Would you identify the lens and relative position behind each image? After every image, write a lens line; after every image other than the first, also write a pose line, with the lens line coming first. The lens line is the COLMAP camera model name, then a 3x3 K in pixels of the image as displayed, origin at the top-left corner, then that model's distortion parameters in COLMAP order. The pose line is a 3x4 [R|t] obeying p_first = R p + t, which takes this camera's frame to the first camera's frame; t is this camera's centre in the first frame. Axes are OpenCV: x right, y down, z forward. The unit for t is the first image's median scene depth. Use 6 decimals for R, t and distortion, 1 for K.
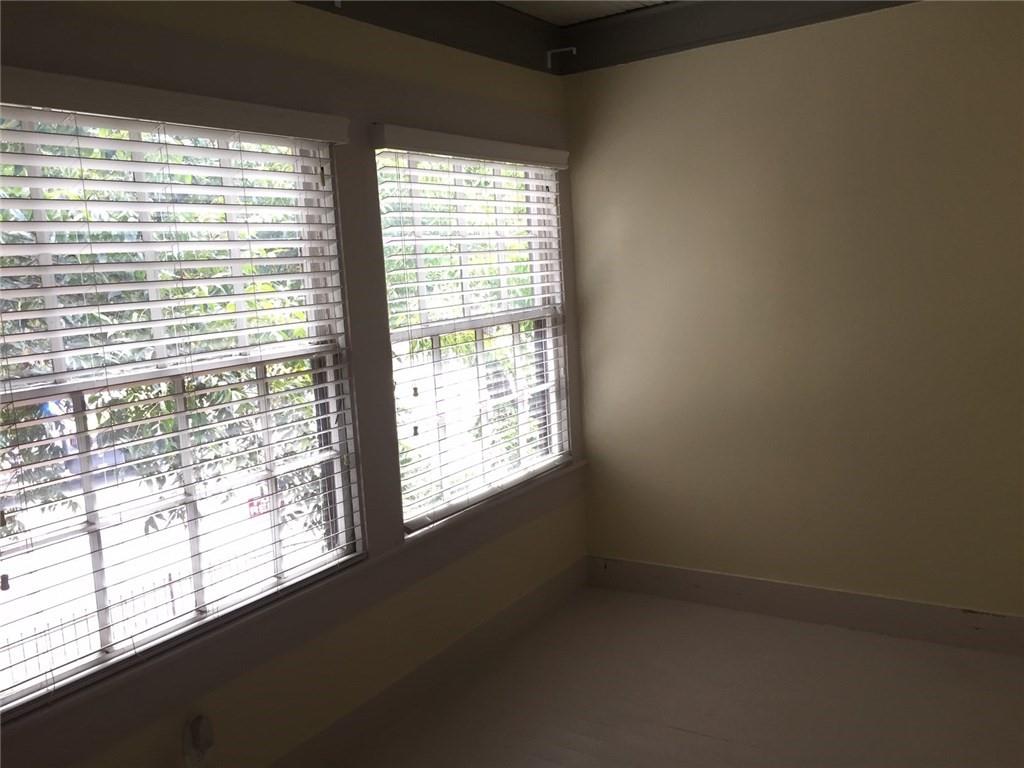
lens RADIAL K [[908.7, 0, 512.0], [0, 908.7, 384.0], [0, 0, 1]] dist [0.132096, -0.144870]
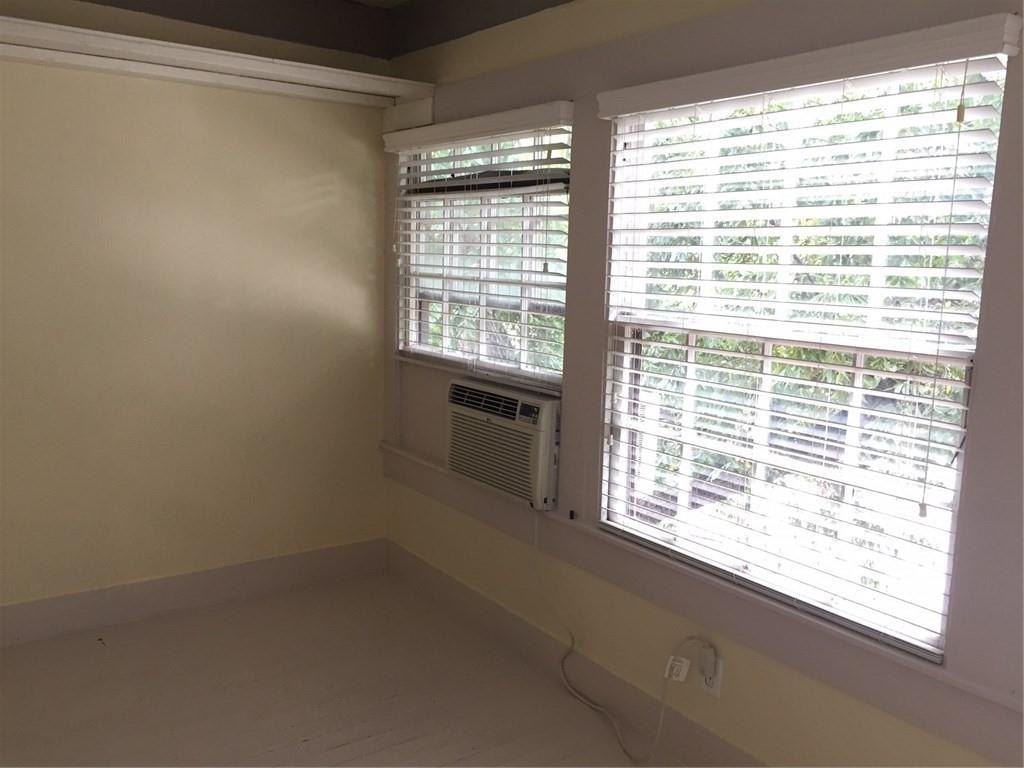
lens RADIAL K [[908.7, 0, 512.0], [0, 908.7, 384.0], [0, 0, 1]] dist [0.132096, -0.144870]
pose [[-0.394406, 0.195818, -0.897830, 0.711446], [-0.118877, 0.957950, 0.261152, -0.204070], [0.911215, 0.209731, -0.354542, 1.164464]]
